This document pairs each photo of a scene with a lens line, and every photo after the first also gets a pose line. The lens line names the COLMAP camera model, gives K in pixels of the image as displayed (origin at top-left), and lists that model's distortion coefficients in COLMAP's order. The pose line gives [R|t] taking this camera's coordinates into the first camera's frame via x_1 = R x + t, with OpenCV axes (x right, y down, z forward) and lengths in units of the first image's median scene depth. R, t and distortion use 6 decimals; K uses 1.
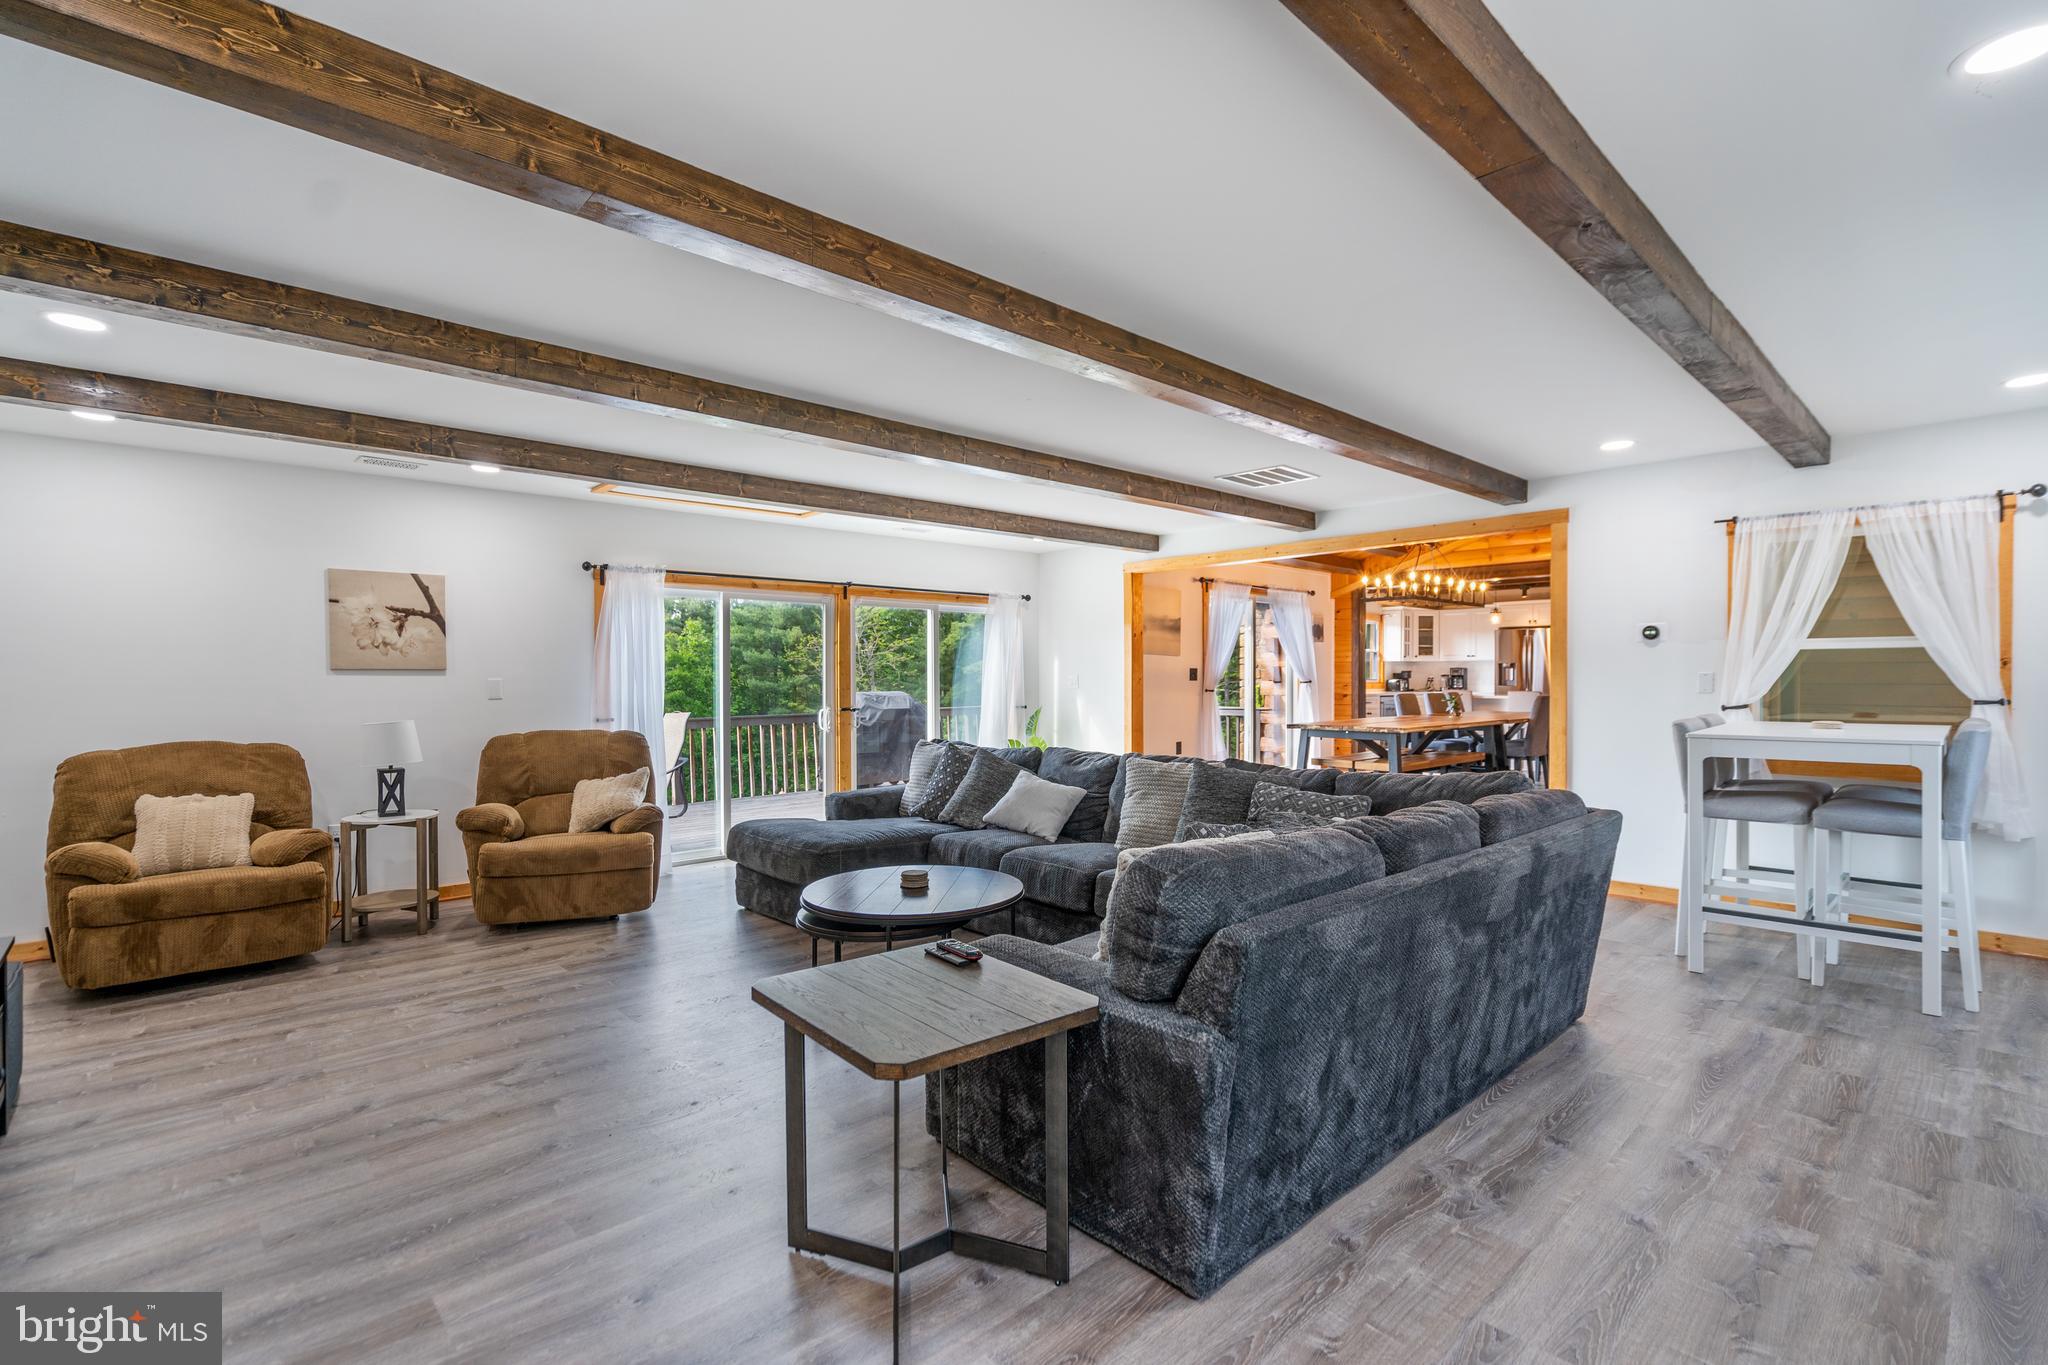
lens RADIAL K [[945.2, 0, 1024.0], [0, 945.2, 682.5], [0, 0, 1]] dist [-0.002796, 0.000316]
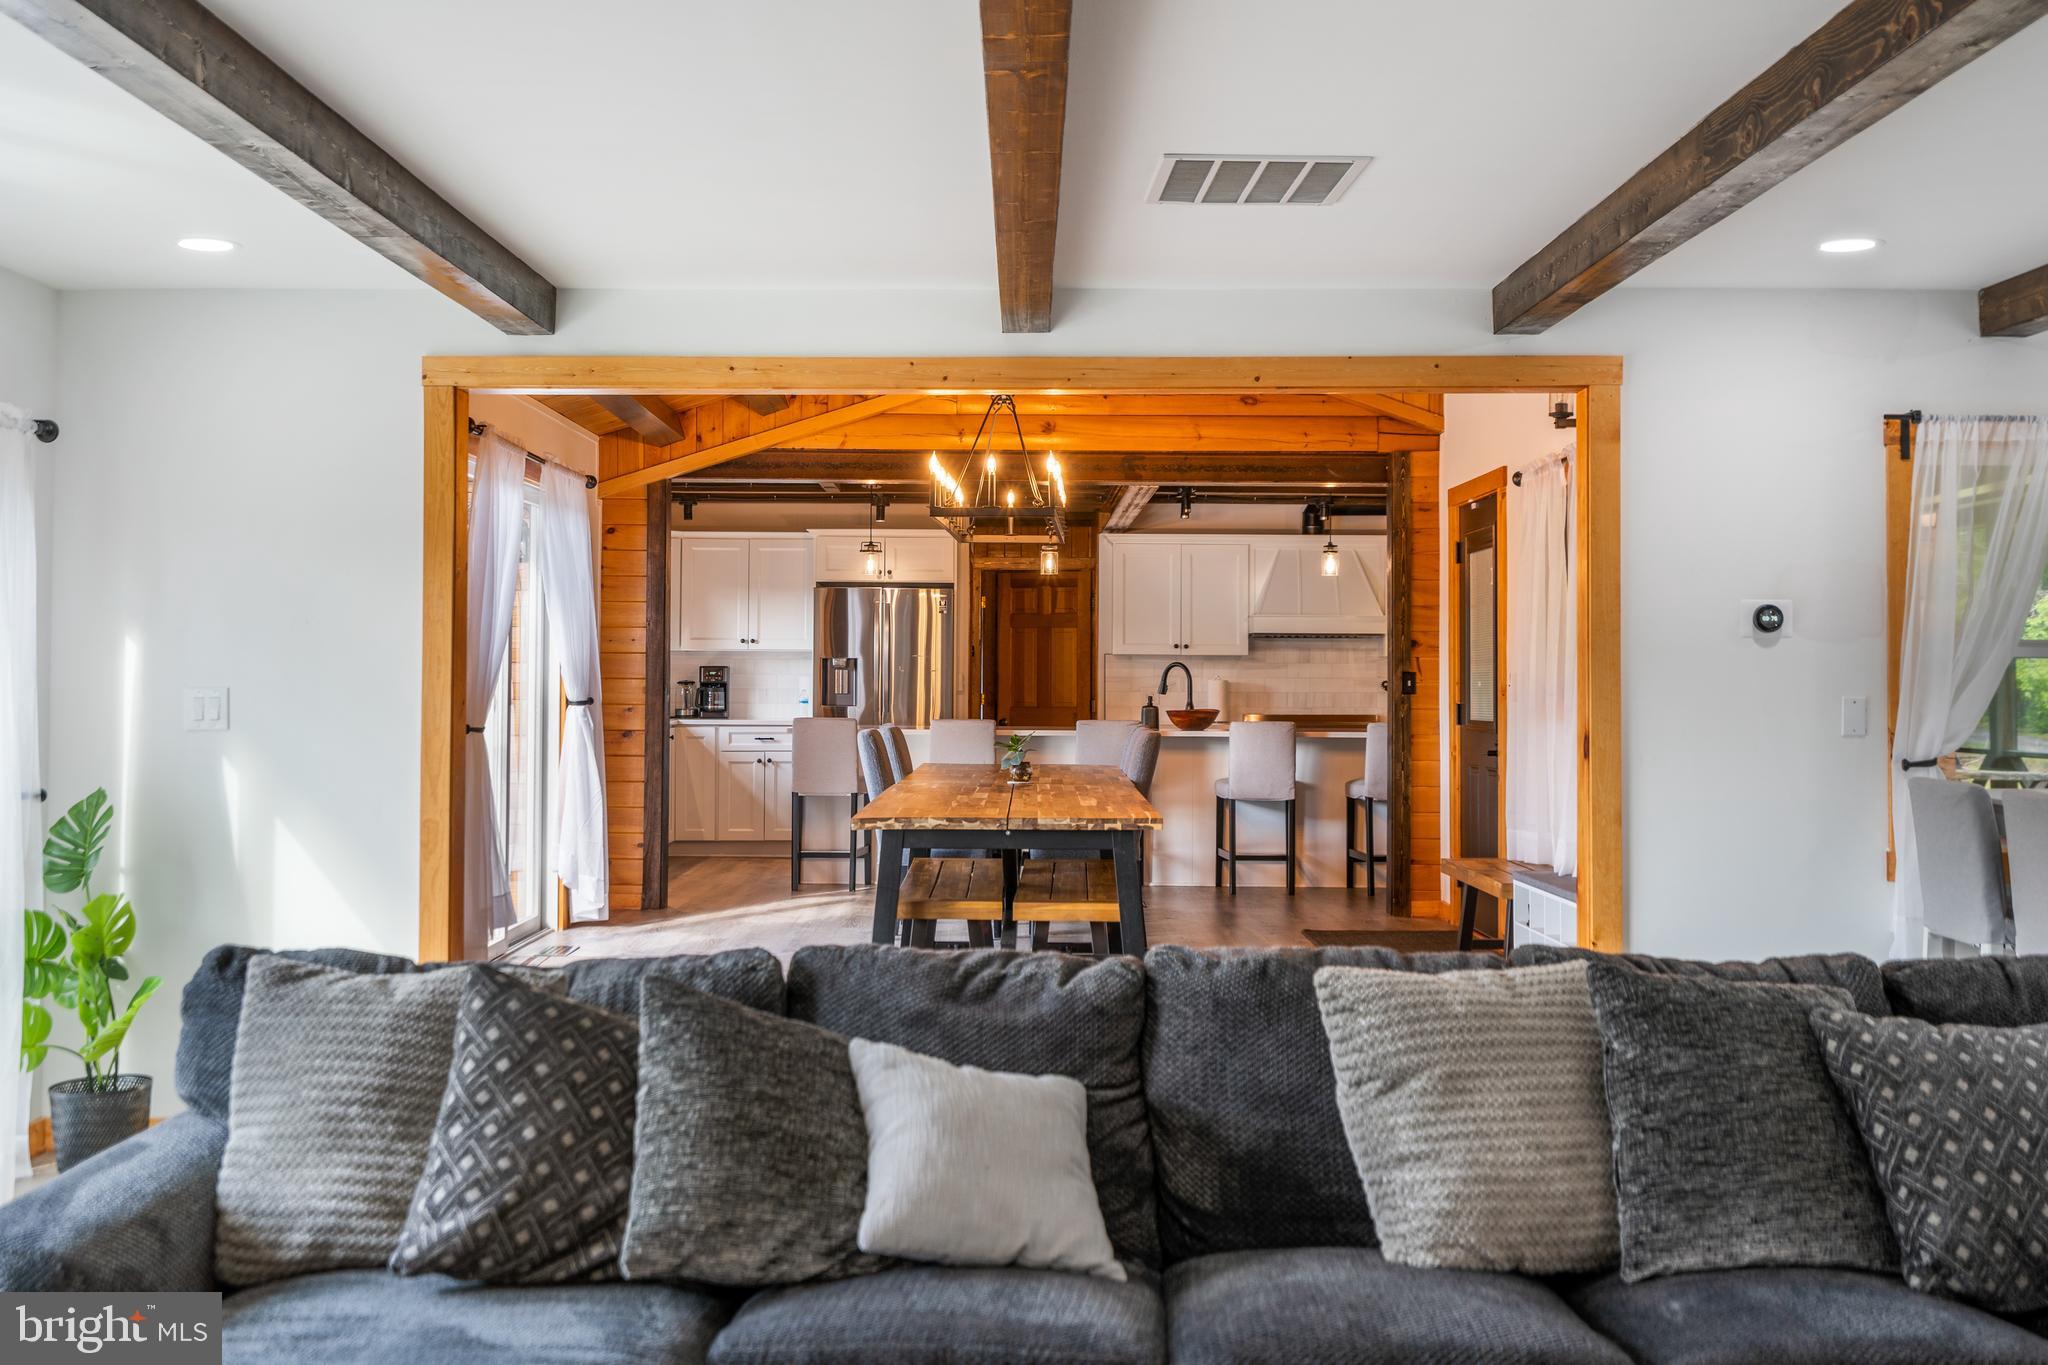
lens RADIAL K [[2055.4, 0, 1024.0], [0, 2055.4, 682.5], [0, 0, 1]] dist [0.006213, 0.004044]
pose [[0.666159, 0.001445, 0.745808, -0.443108], [-0.000685, 0.999999, -0.001326, -0.016114], [-0.745809, 0.000372, 0.666160, 0.553617]]
